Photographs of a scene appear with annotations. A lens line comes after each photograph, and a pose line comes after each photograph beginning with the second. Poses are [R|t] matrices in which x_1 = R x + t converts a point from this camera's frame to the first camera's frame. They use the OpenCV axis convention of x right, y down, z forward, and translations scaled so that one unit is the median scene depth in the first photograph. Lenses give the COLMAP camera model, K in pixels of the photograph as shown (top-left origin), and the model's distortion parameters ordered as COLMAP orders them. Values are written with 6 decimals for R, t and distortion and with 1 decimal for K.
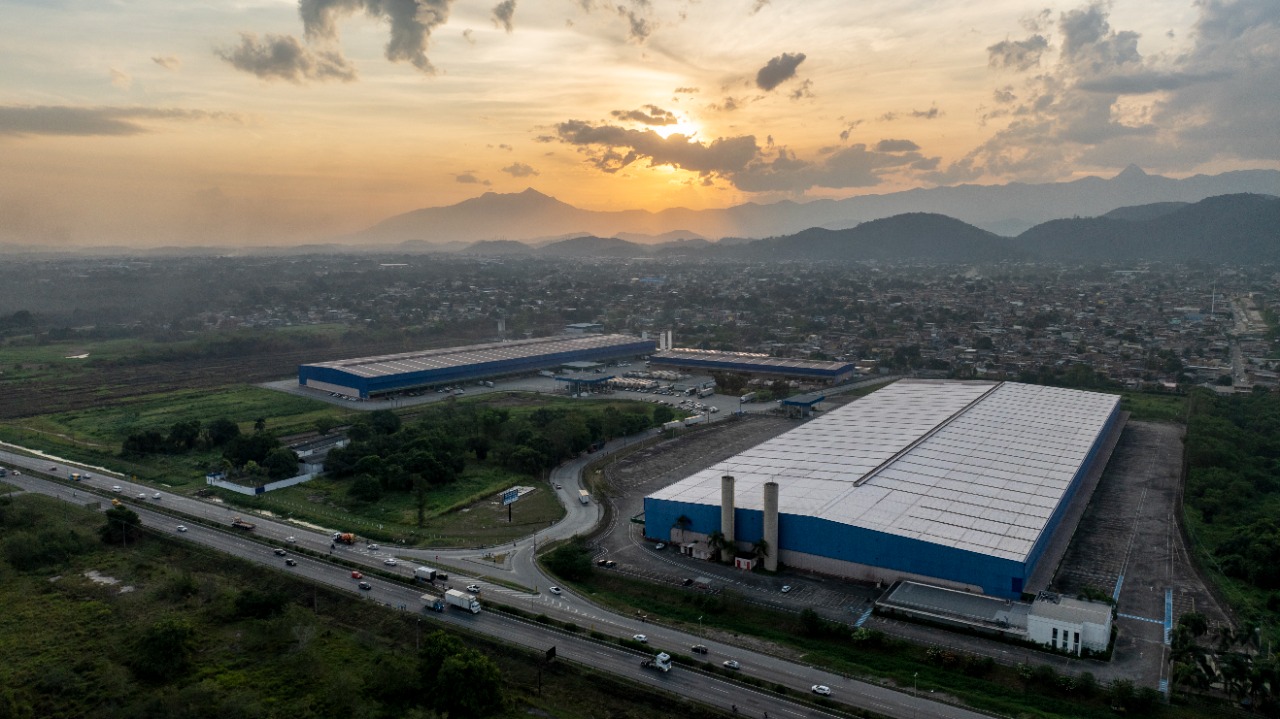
lens RADIAL K [[900.2, 0, 647.2], [0, 900.2, 358.6], [0, 0, 1]] dist [-0.039644, 0.044023]
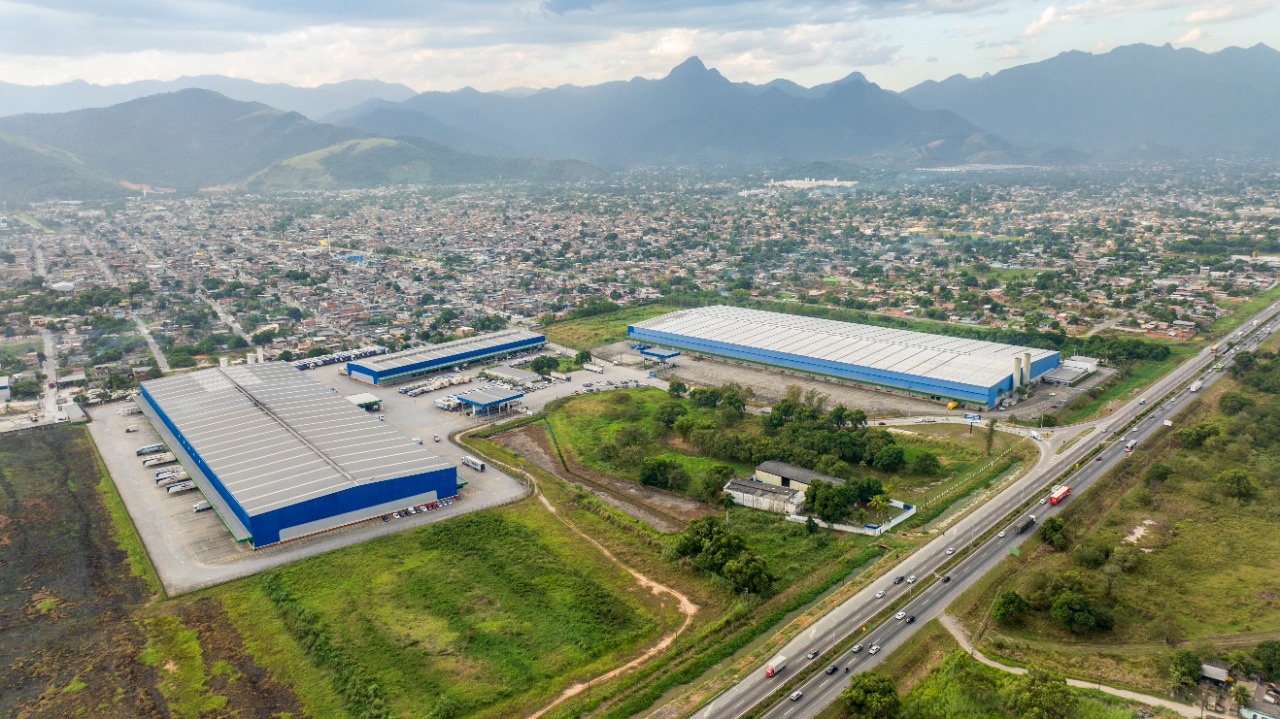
lens RADIAL K [[900.2, 0, 647.2], [0, 900.2, 358.6], [0, 0, 1]] dist [-0.039644, 0.044023]
pose [[0.185762, -0.229149, 0.955502, -1.441044], [0.143878, 0.968289, 0.204244, -0.286063], [-0.972004, 0.099535, 0.212841, 1.023521]]
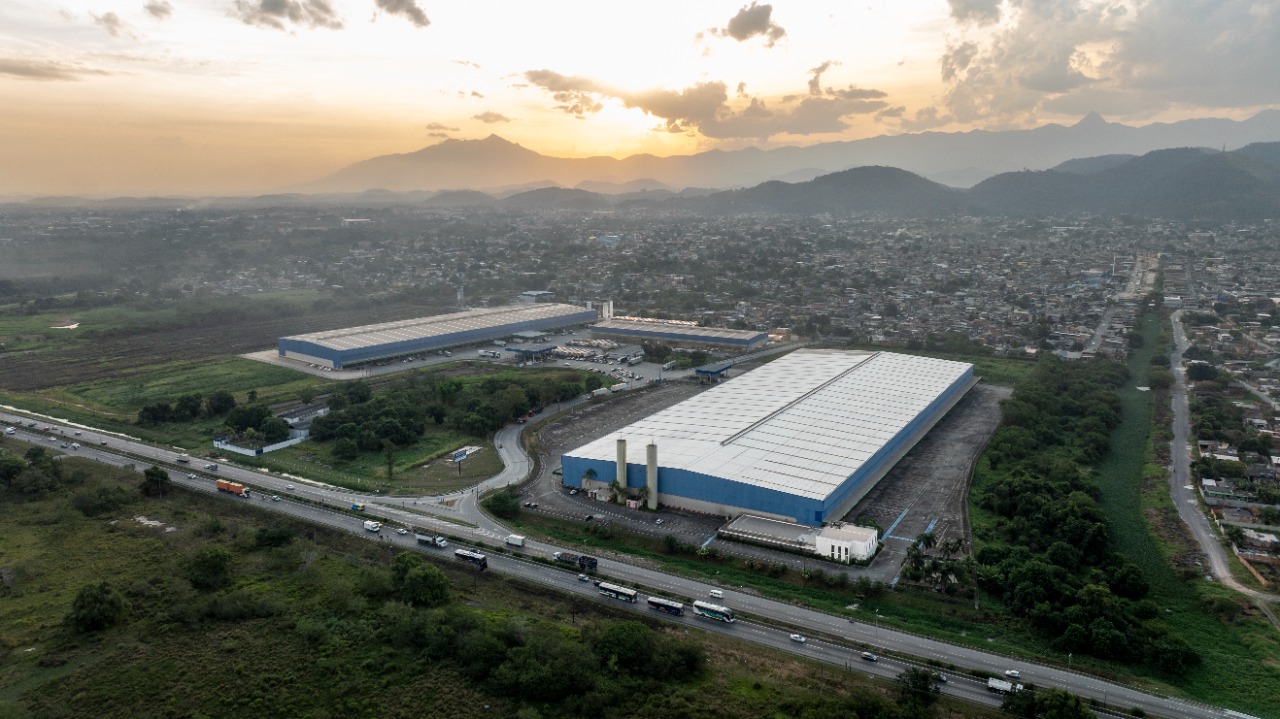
lens RADIAL K [[900.2, 0, 647.2], [0, 900.2, 358.6], [0, 0, 1]] dist [-0.039644, 0.044023]
pose [[0.999324, -0.007870, 0.035922, 0.060729], [0.005759, 0.998271, 0.058503, -0.050602], [-0.036320, -0.058256, 0.997641, -0.246507]]
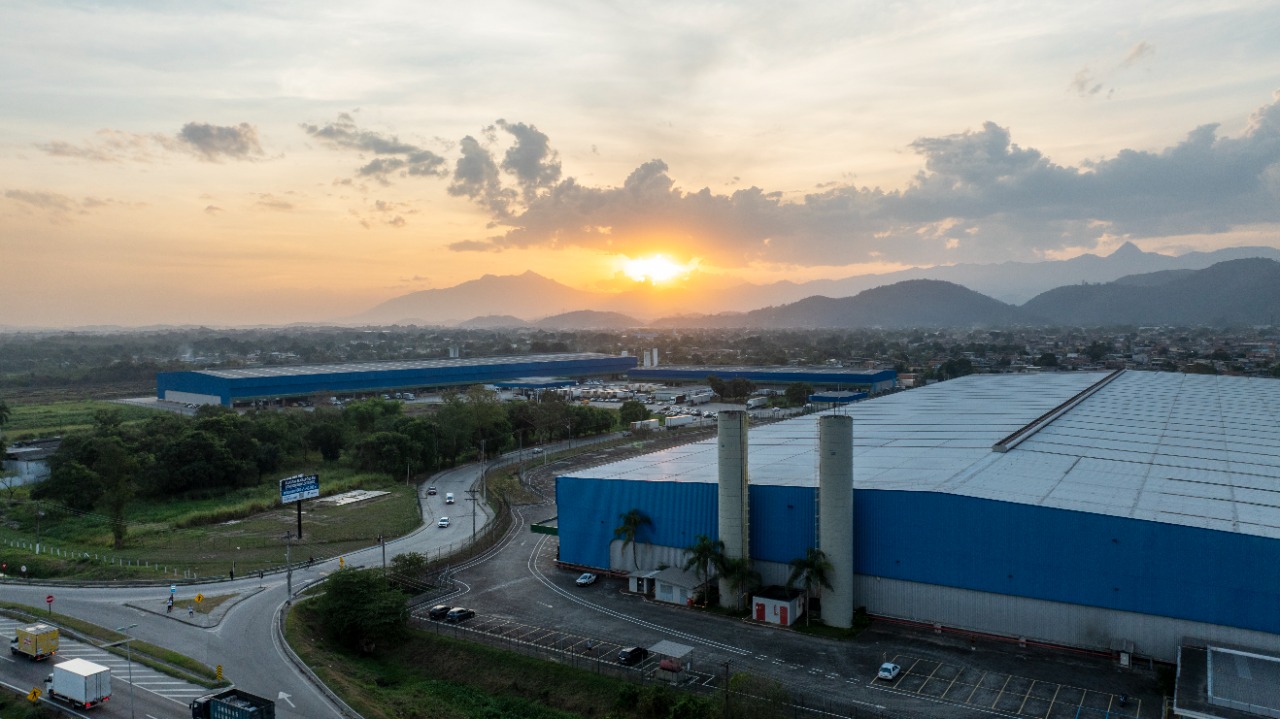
lens RADIAL K [[900.2, 0, 647.2], [0, 900.2, 358.6], [0, 0, 1]] dist [-0.039644, 0.044023]
pose [[0.999990, -0.004291, 0.001082, 0.035788], [0.004372, 0.995765, -0.091830, 0.109102], [-0.000683, 0.091834, 0.995774, 0.418806]]
